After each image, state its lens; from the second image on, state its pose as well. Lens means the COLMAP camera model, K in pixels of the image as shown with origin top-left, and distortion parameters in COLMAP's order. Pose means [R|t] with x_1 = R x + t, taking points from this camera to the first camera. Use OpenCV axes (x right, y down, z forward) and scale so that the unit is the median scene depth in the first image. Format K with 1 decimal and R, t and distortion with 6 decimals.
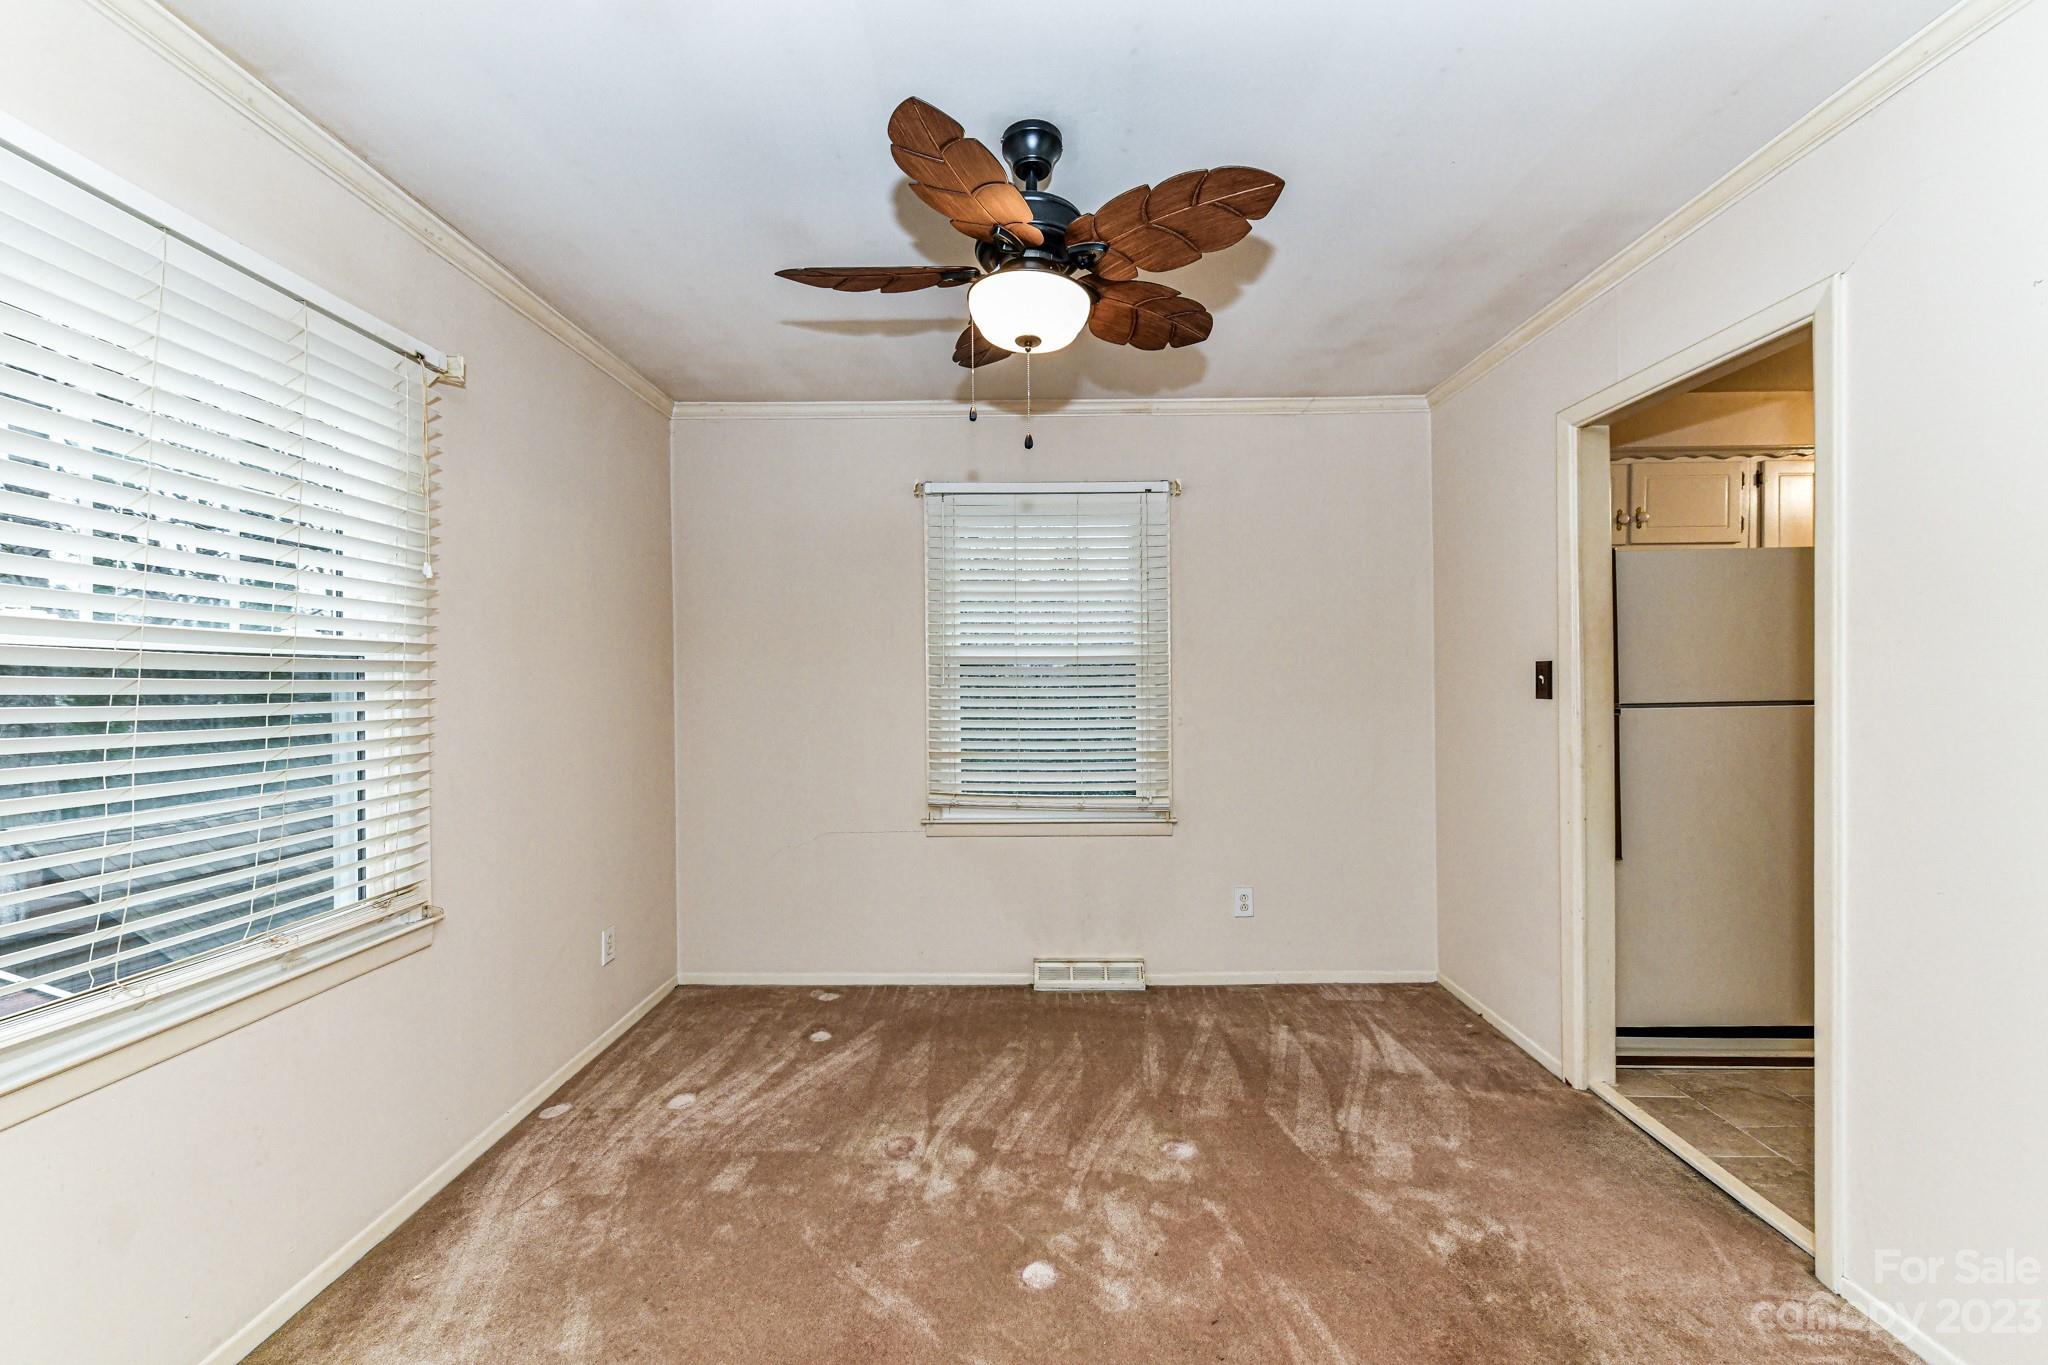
lens RADIAL K [[802.2, 0, 999.9], [0, 802.2, 684.6], [0, 0, 1]] dist [0.002320, -0.003242]
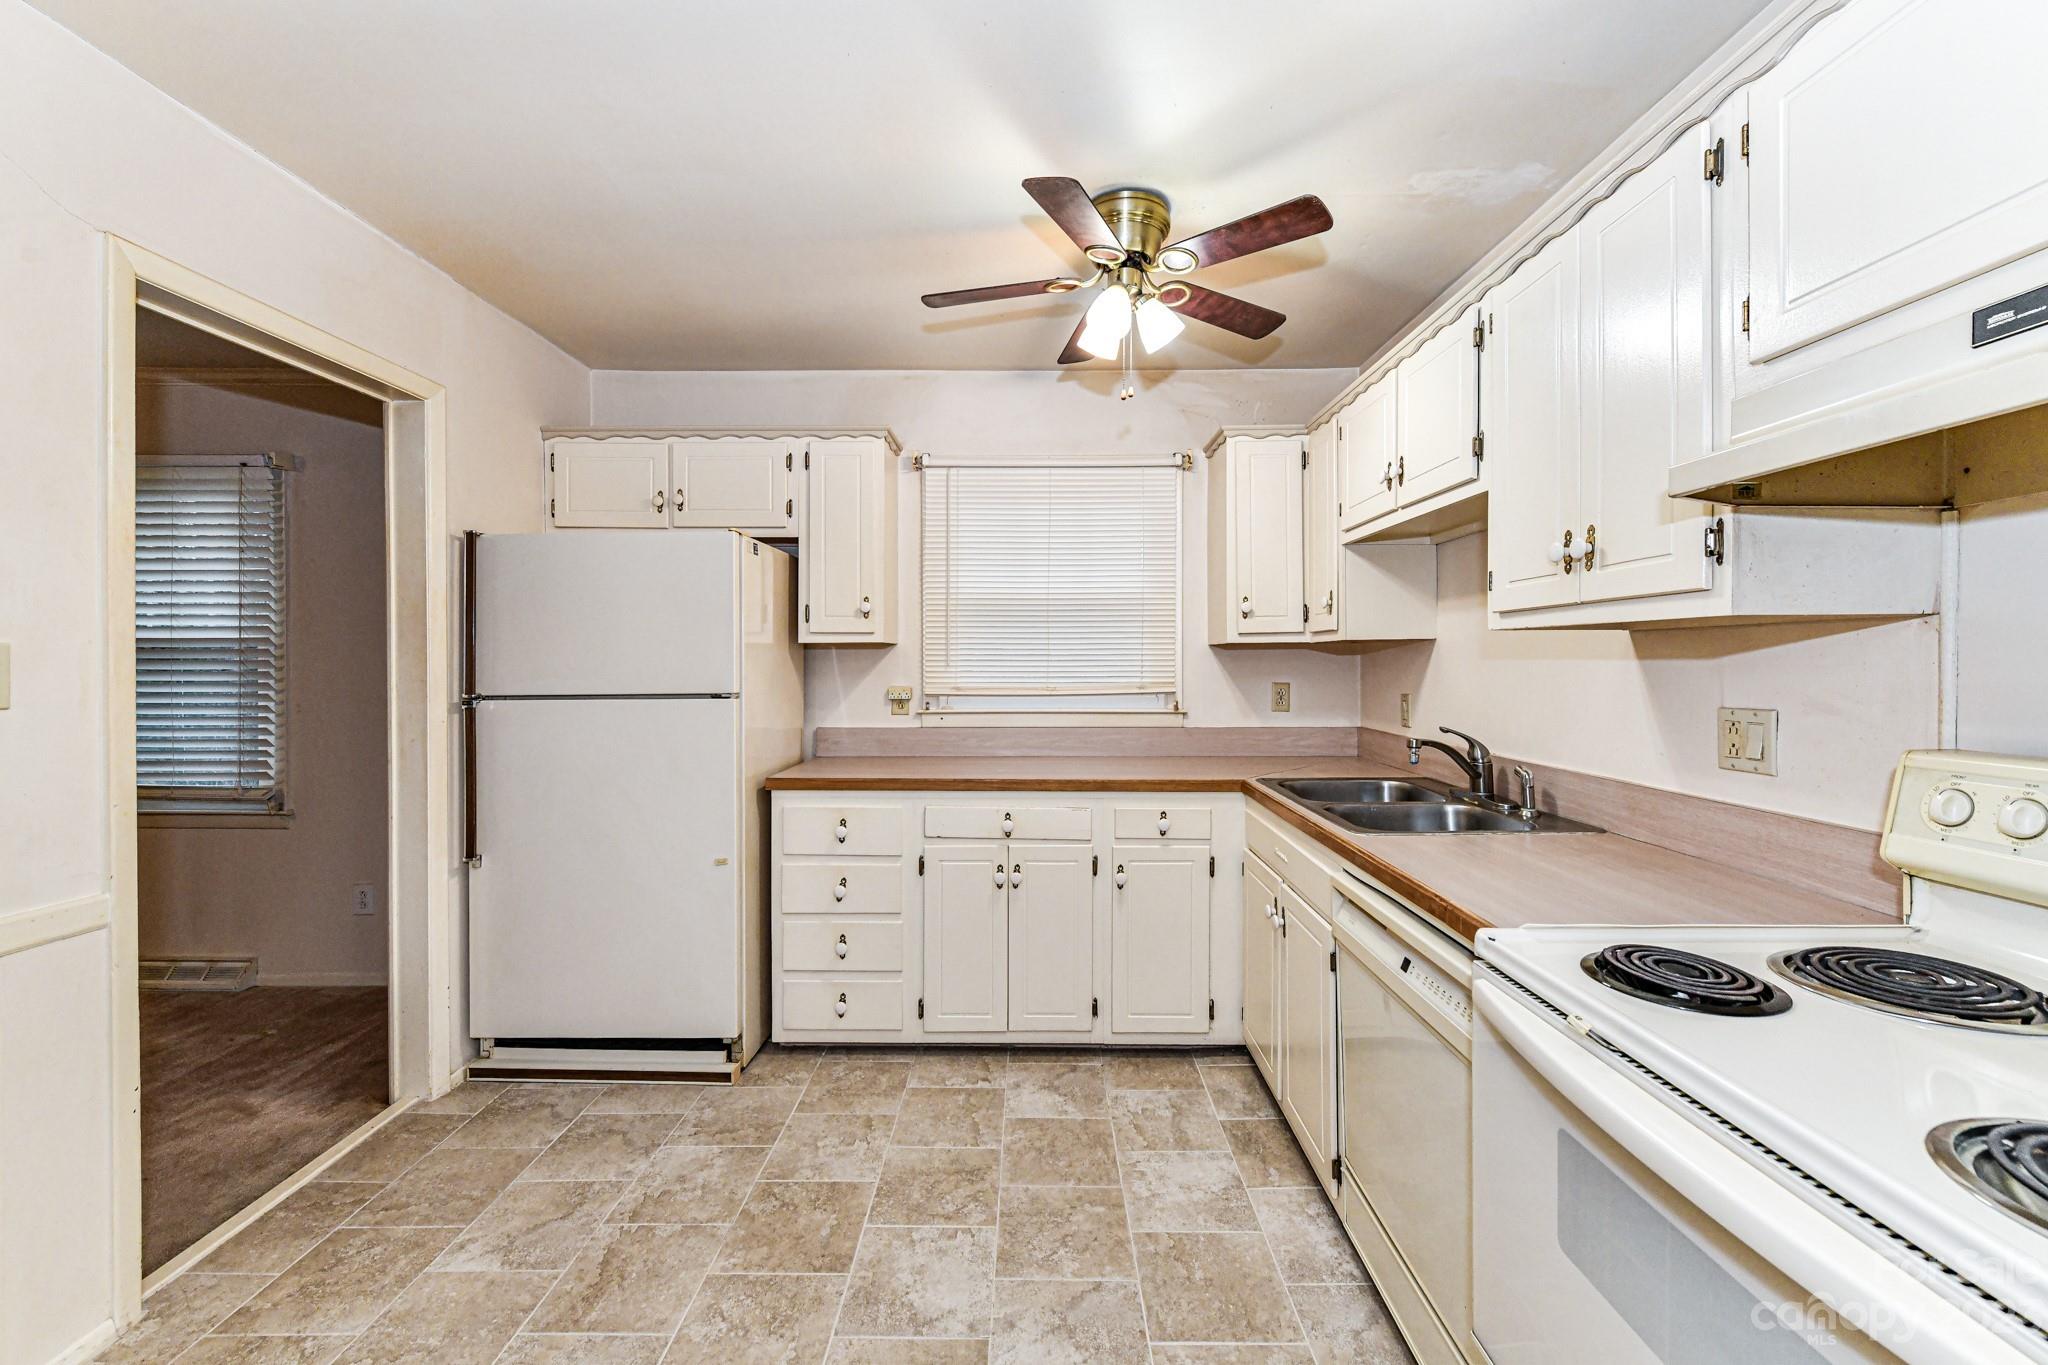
lens RADIAL K [[802.2, 0, 1031.7], [0, 802.2, 675.0], [0, 0, 1]] dist [0.002320, -0.003242]
pose [[0.999761, 0.011396, 0.018647, 1.197469], [-0.011533, 0.999907, 0.007258, -0.012273], [-0.018562, -0.007472, 0.999800, 0.040832]]
